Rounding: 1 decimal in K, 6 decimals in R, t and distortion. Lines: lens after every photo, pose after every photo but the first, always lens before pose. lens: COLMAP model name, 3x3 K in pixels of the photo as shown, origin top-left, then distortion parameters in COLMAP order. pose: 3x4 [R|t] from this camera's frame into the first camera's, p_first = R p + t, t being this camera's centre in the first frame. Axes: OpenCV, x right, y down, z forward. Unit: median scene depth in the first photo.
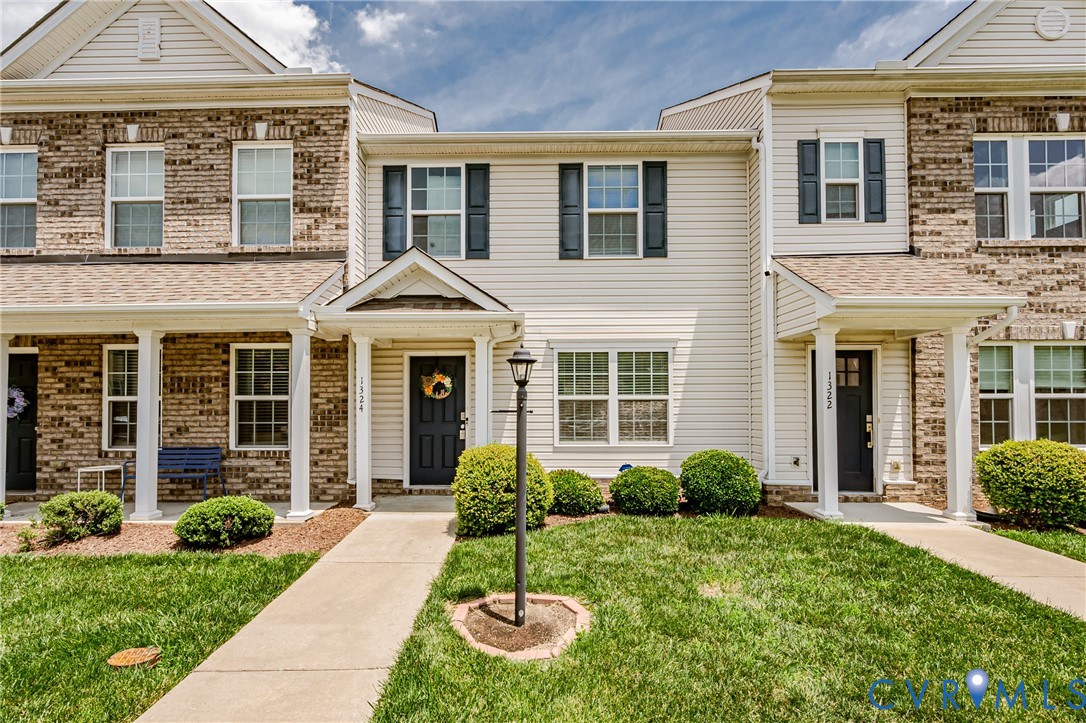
lens RADIAL K [[522.4, 0, 519.1], [0, 522.4, 398.8], [0, 0, 1]] dist [-0.002327, 0.000013]
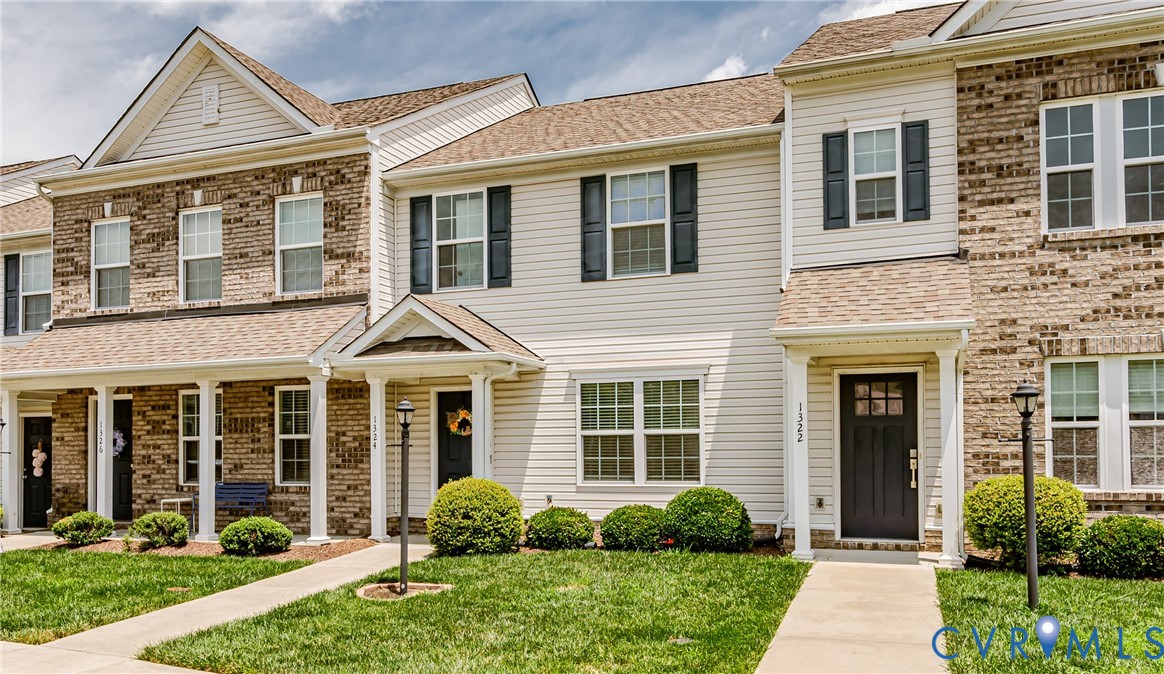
lens RADIAL K [[974.3, 0, 515.2], [0, 974.3, 432.3], [0, 0, 1]] dist [0.002941, -0.003651]
pose [[0.932649, -0.012114, -0.360582, 0.630026], [0.011767, 0.999926, -0.003157, 0.000713], [0.360593, -0.001298, 0.932722, -0.690644]]
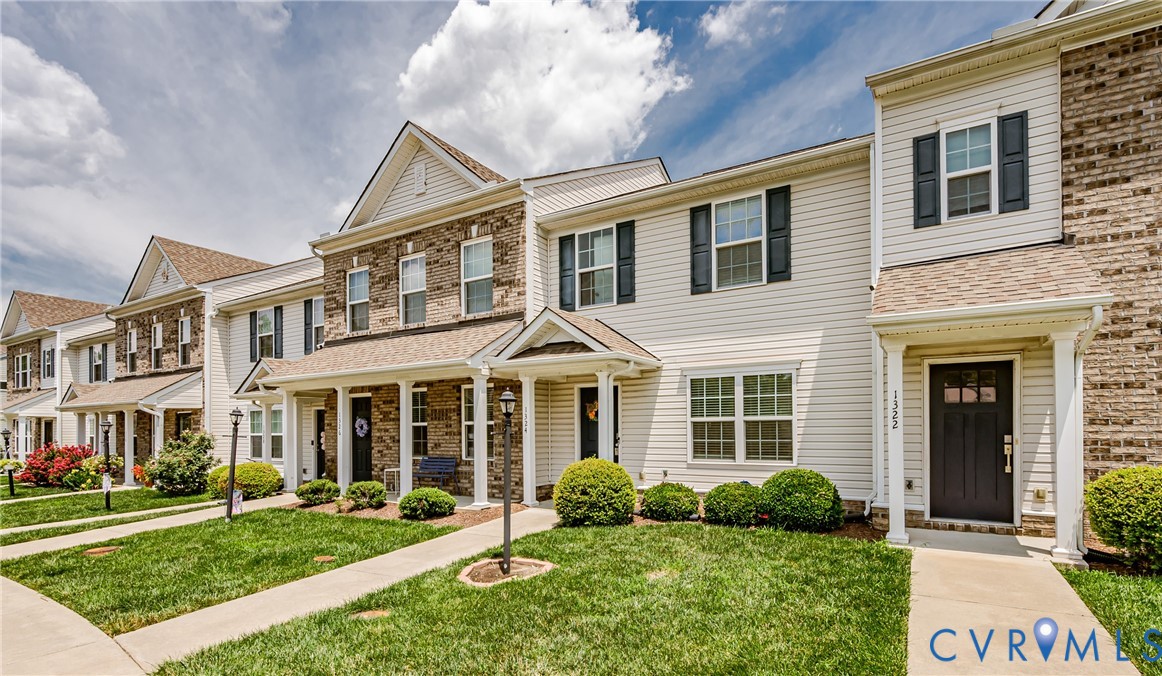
lens RADIAL K [[551.5, 0, 602.9], [0, 551.5, 426.5], [0, 0, 1]] dist [0.002539, -0.001281]
pose [[0.873755, -0.007937, -0.486301, 0.520766], [0.016901, 0.999758, 0.014050, -0.007512], [0.486072, -0.020496, 0.873678, -0.131280]]
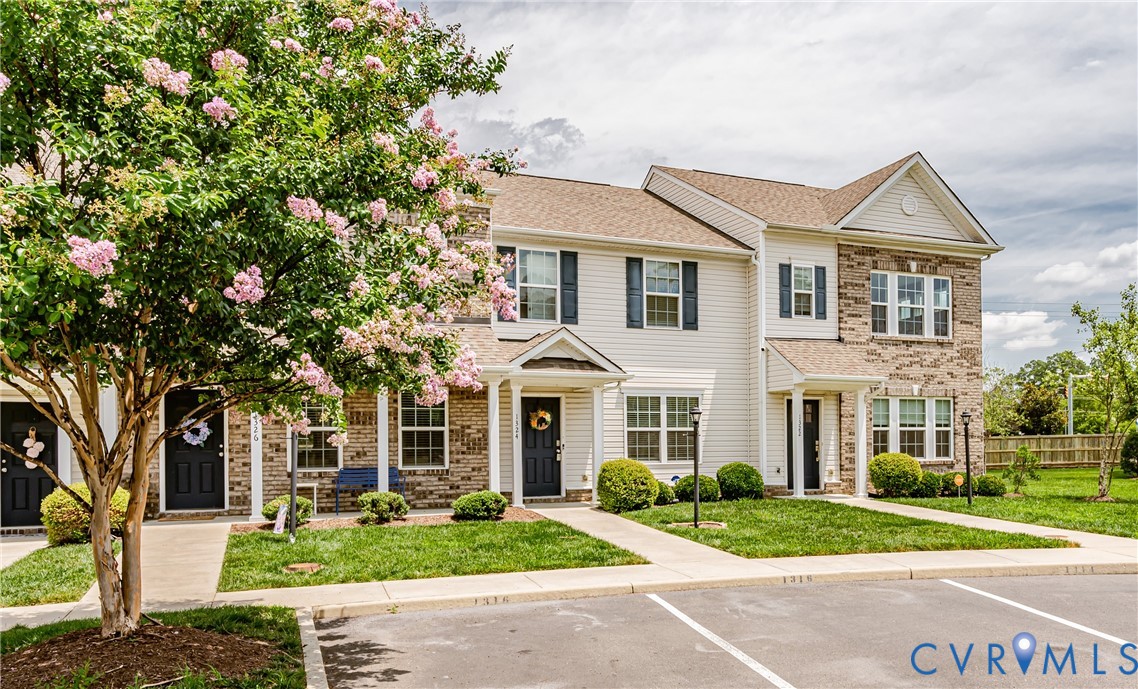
lens RADIAL K [[900.0, 0, 651.4], [0, 900.0, 441.1], [0, 0, 1]] dist [0.007526, -0.008637]
pose [[0.907824, -0.002801, 0.419342, -0.919431], [-0.001372, 0.999952, 0.009651, 0.006444], [-0.419349, -0.009337, 0.907777, -1.253207]]
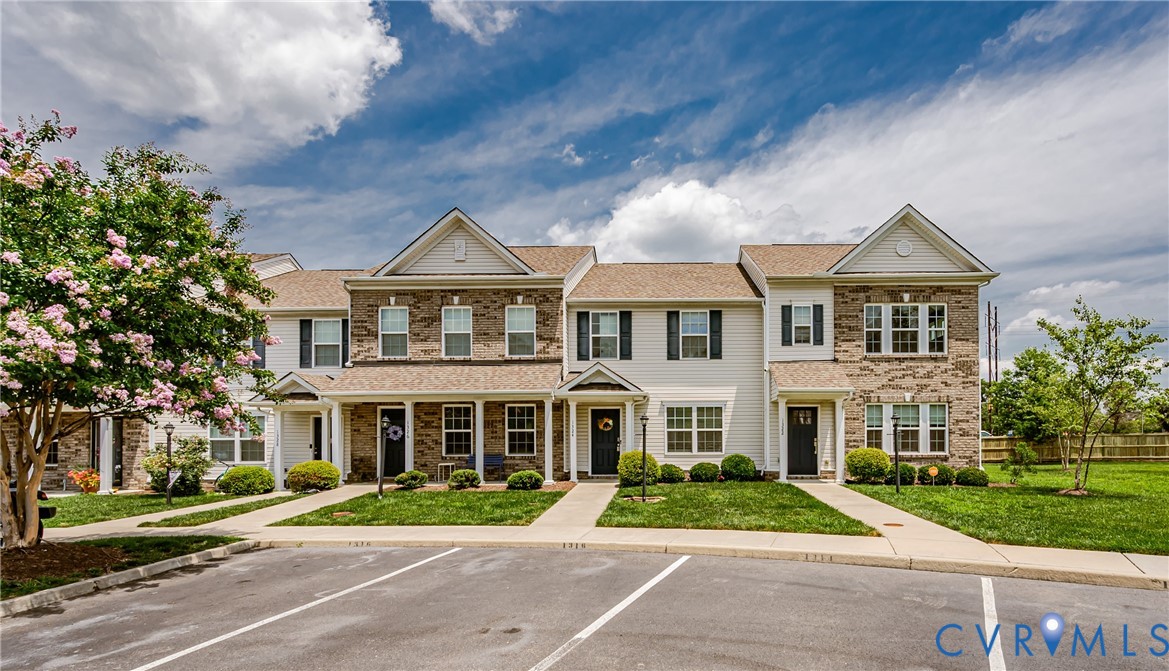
lens RADIAL K [[564.1, 0, 655.6], [0, 564.1, 436.5], [0, 0, 1]] dist [0.005272, -0.002321]
pose [[0.999998, -0.002083, -0.000047, 0.035198], [0.002083, 0.999959, 0.008863, 0.003011], [0.000029, -0.008863, 0.999961, -1.222783]]
